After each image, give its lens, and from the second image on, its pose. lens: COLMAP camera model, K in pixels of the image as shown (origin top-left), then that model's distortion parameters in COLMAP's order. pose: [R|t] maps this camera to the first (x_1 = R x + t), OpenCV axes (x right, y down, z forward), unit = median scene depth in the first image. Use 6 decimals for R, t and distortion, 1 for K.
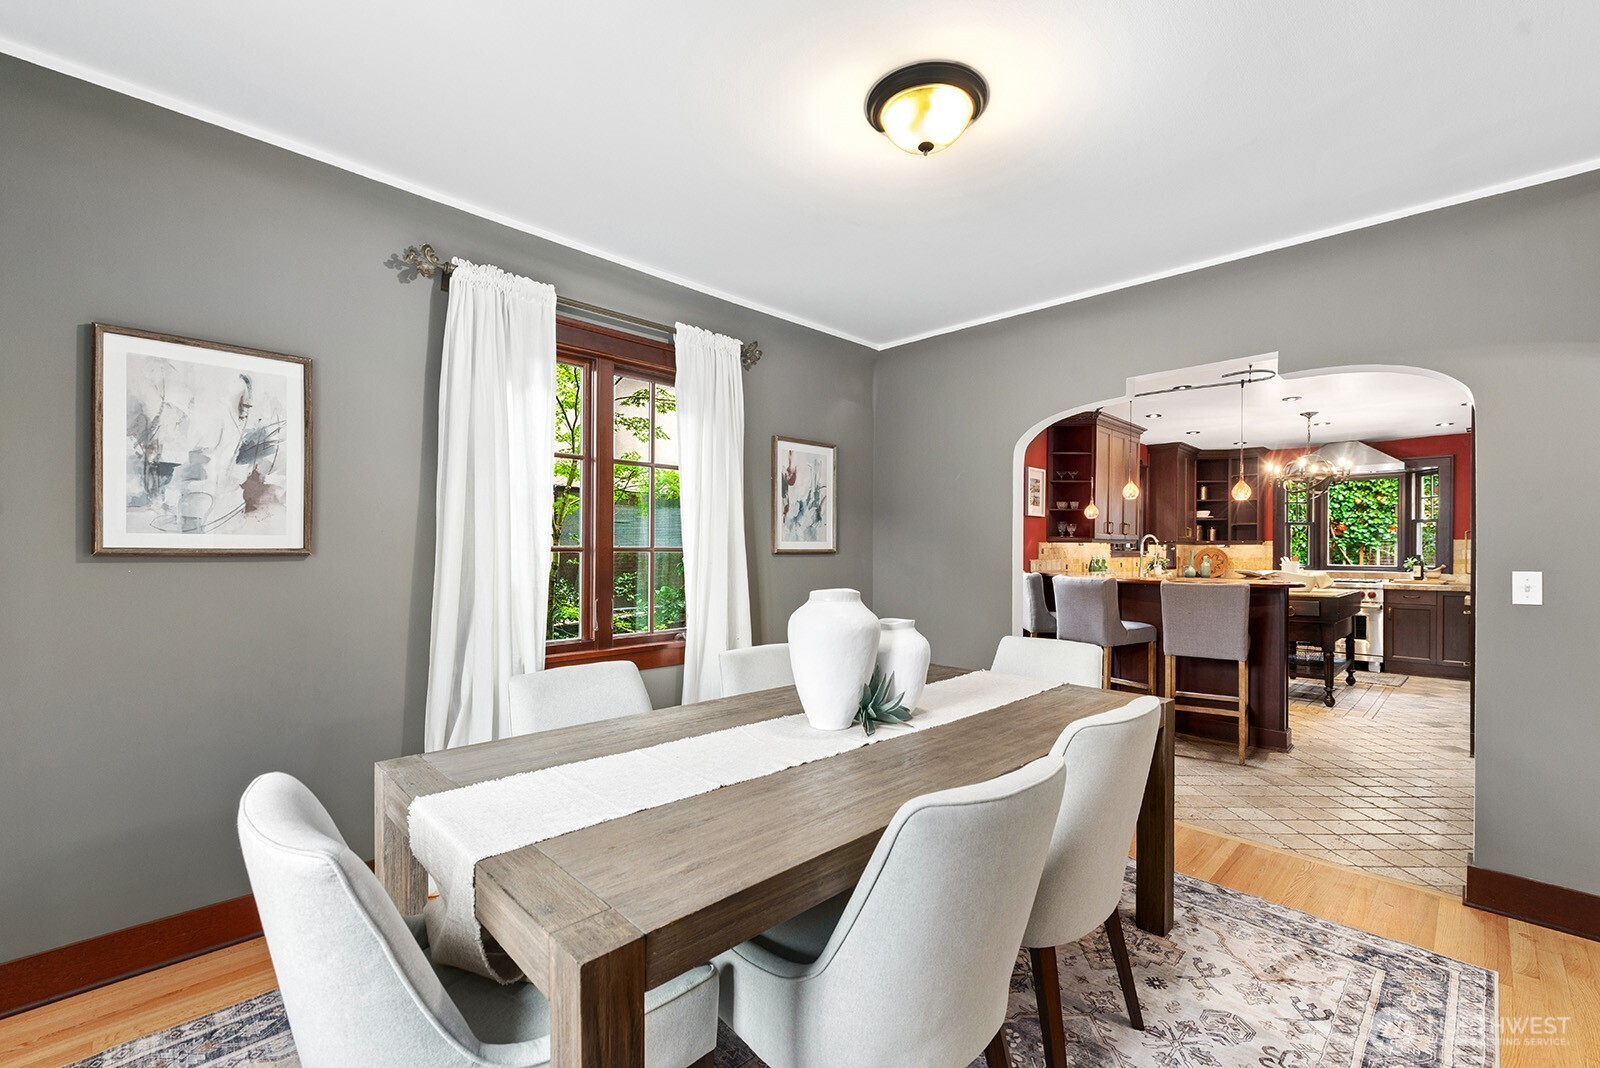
lens RADIAL K [[679.4, 0, 804.0], [0, 679.4, 550.3], [0, 0, 1]] dist [0.018301, -0.008336]
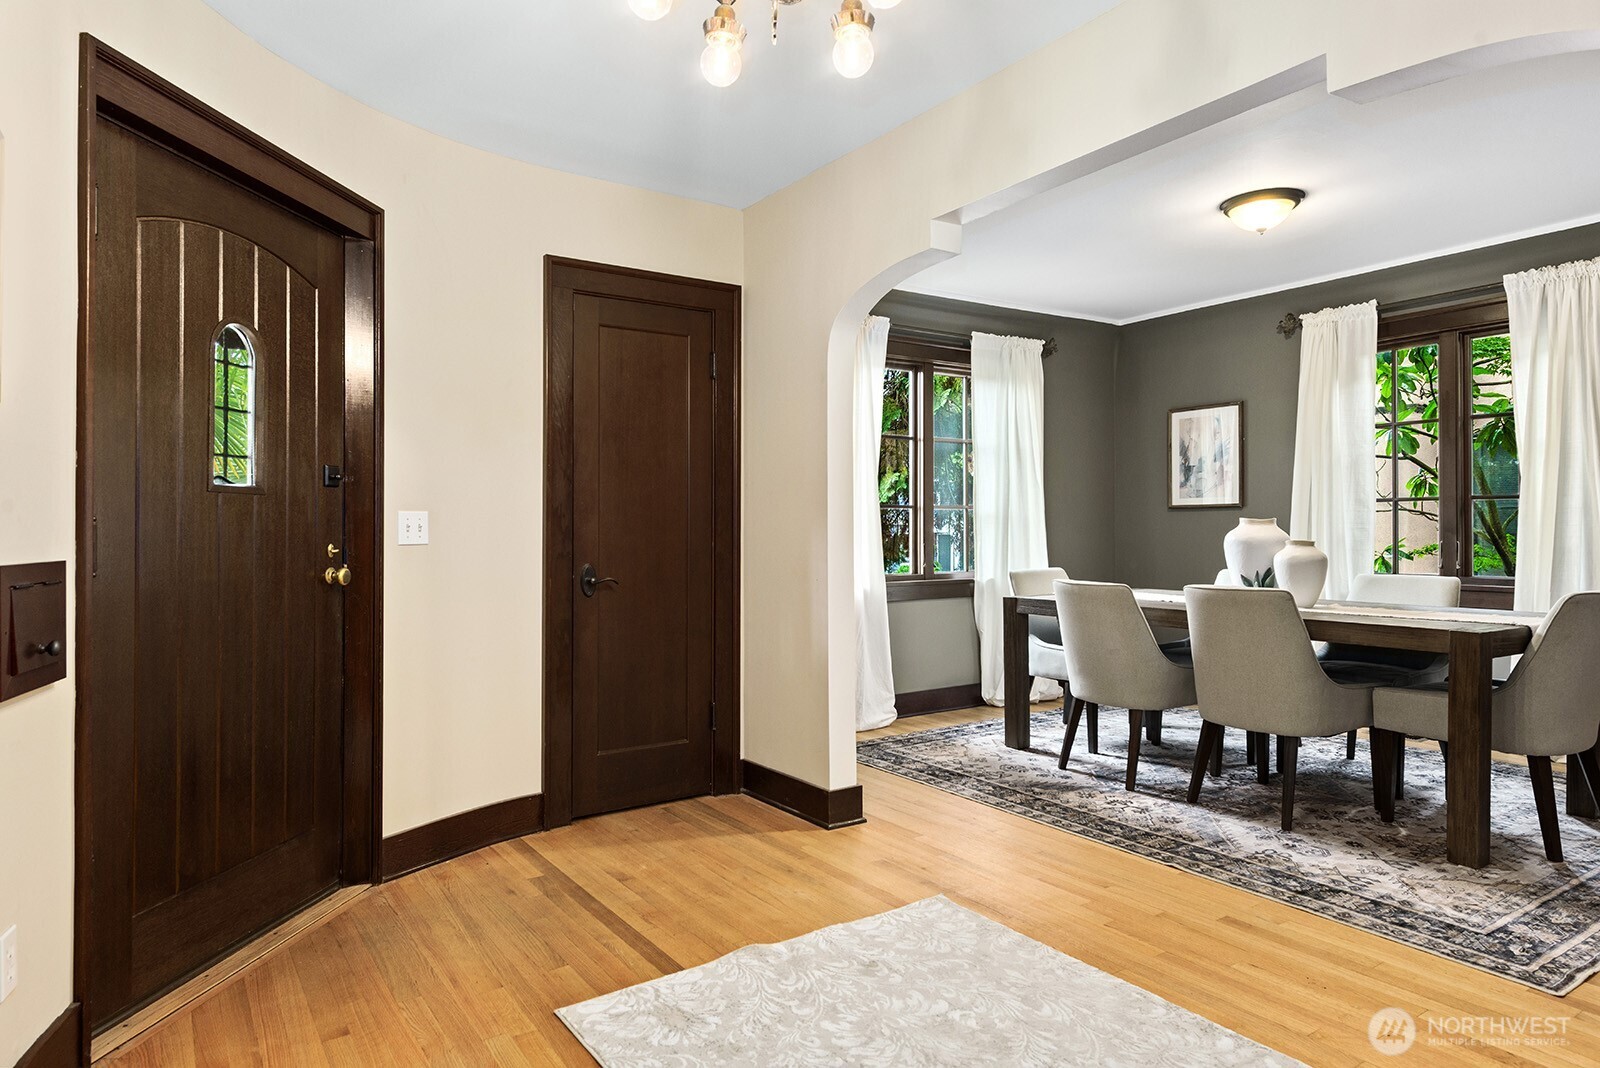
lens RADIAL K [[964.8, 0, 799.6], [0, 964.8, 527.4], [0, 0, 1]] dist [0.058709, -0.035469]
pose [[-0.192114, -0.007093, -0.981347, 0.662512], [0.002359, 0.999968, -0.007690, 0.025050], [0.981370, -0.003792, -0.192091, 0.106113]]
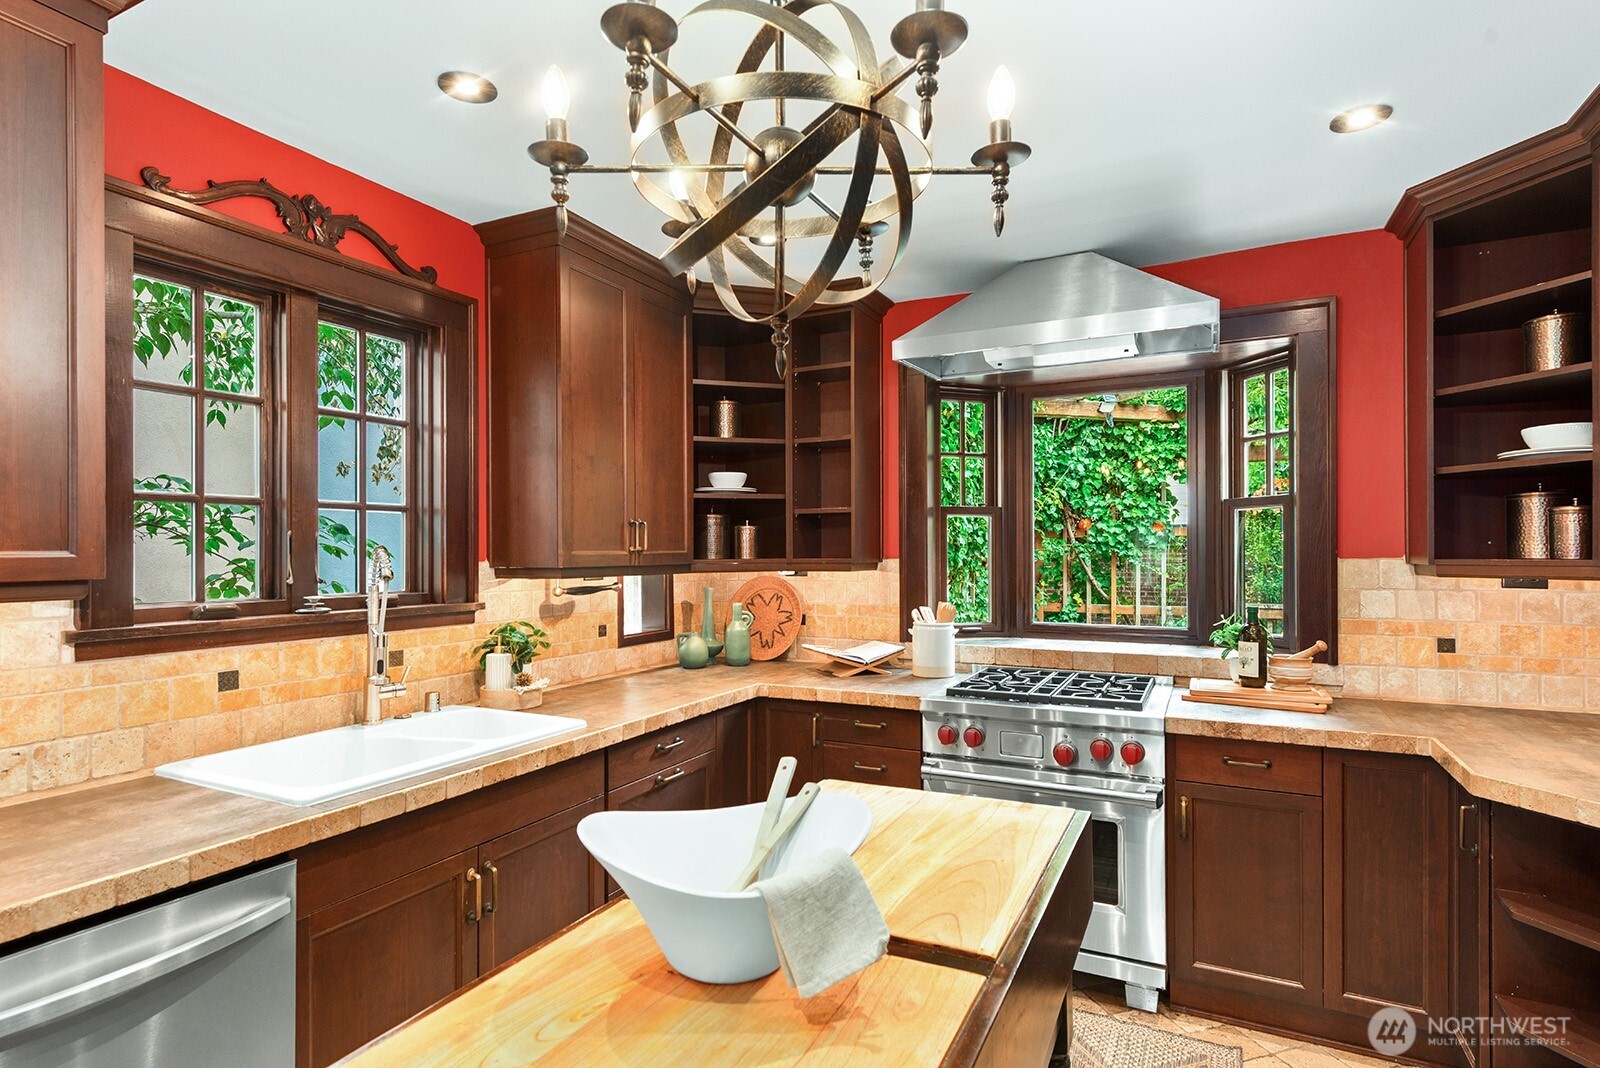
lens RADIAL K [[823.9, 0, 801.1], [0, 823.9, 551.1], [0, 0, 1]] dist [0.003751, 0.000517]
pose [[0.950768, -0.006900, 0.309826, 0.587252], [0.007467, 0.999972, -0.000644, -0.020866], [-0.309812, 0.002926, 0.950793, 0.710748]]
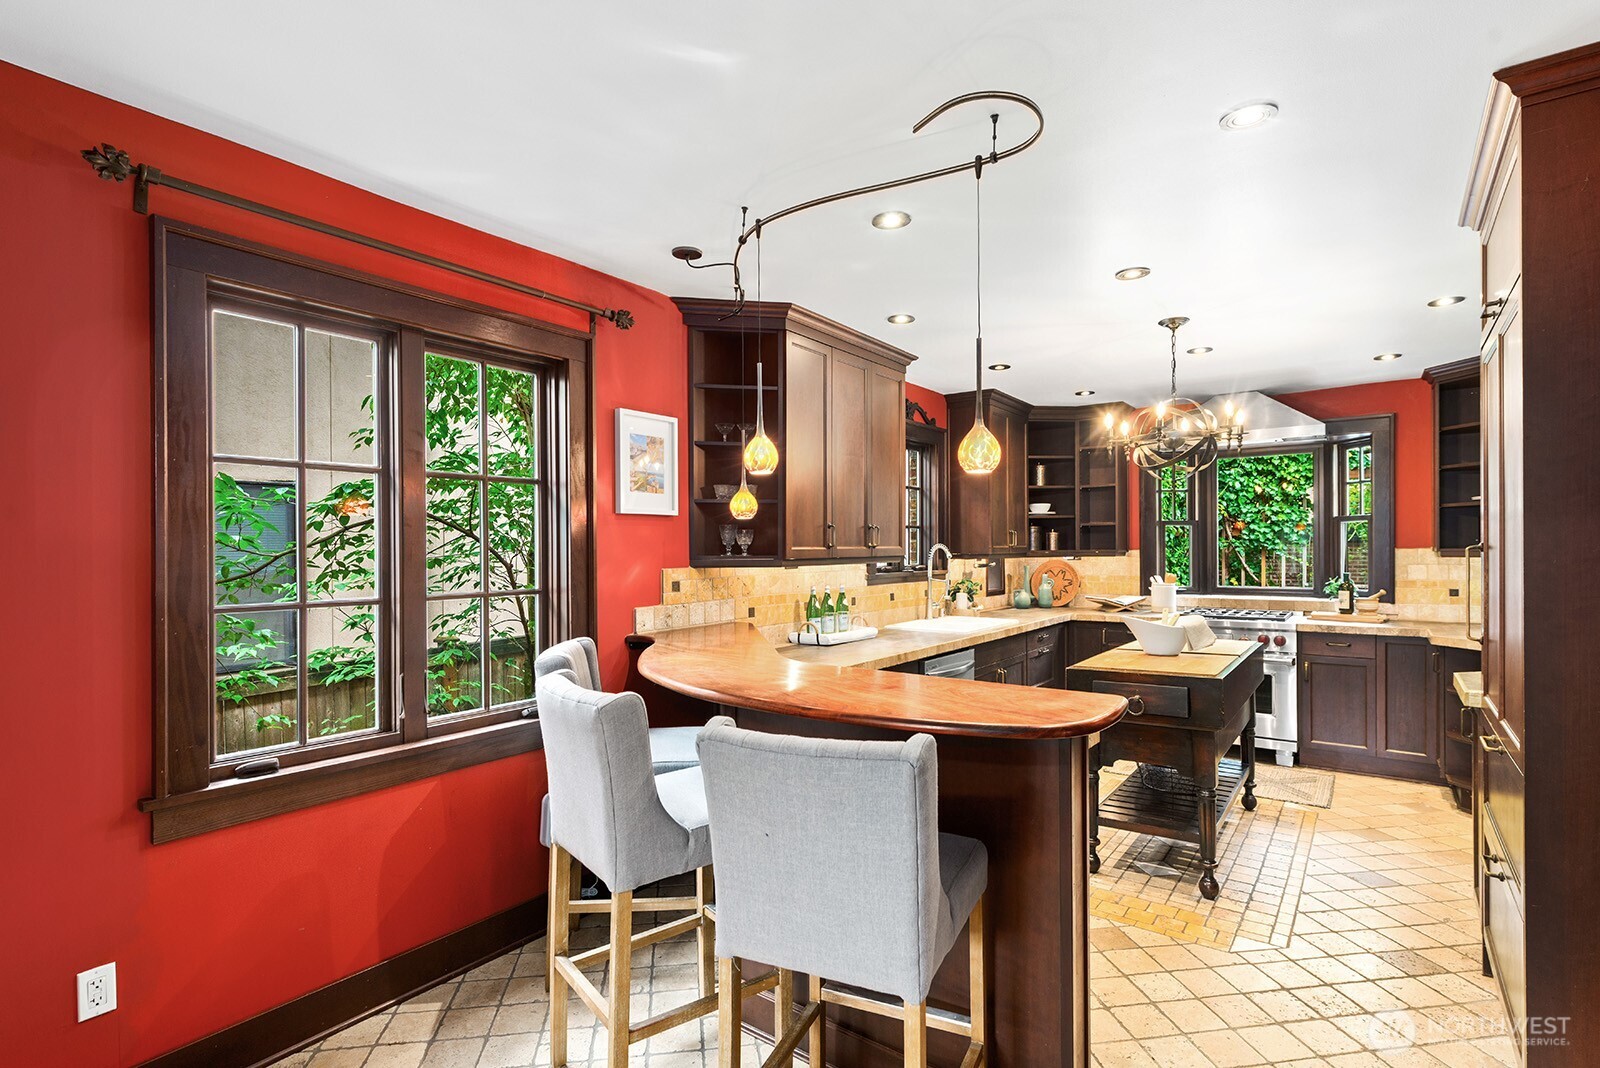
lens RADIAL K [[780.4, 0, 791.6], [0, 780.4, 550.0], [0, 0, 1]] dist [-0.001015, -0.000601]
pose [[0.990253, -0.010156, 0.138909, 0.302440], [0.010131, 0.999948, 0.000892, -0.020678], [-0.138911, 0.000524, 0.990305, 0.372372]]
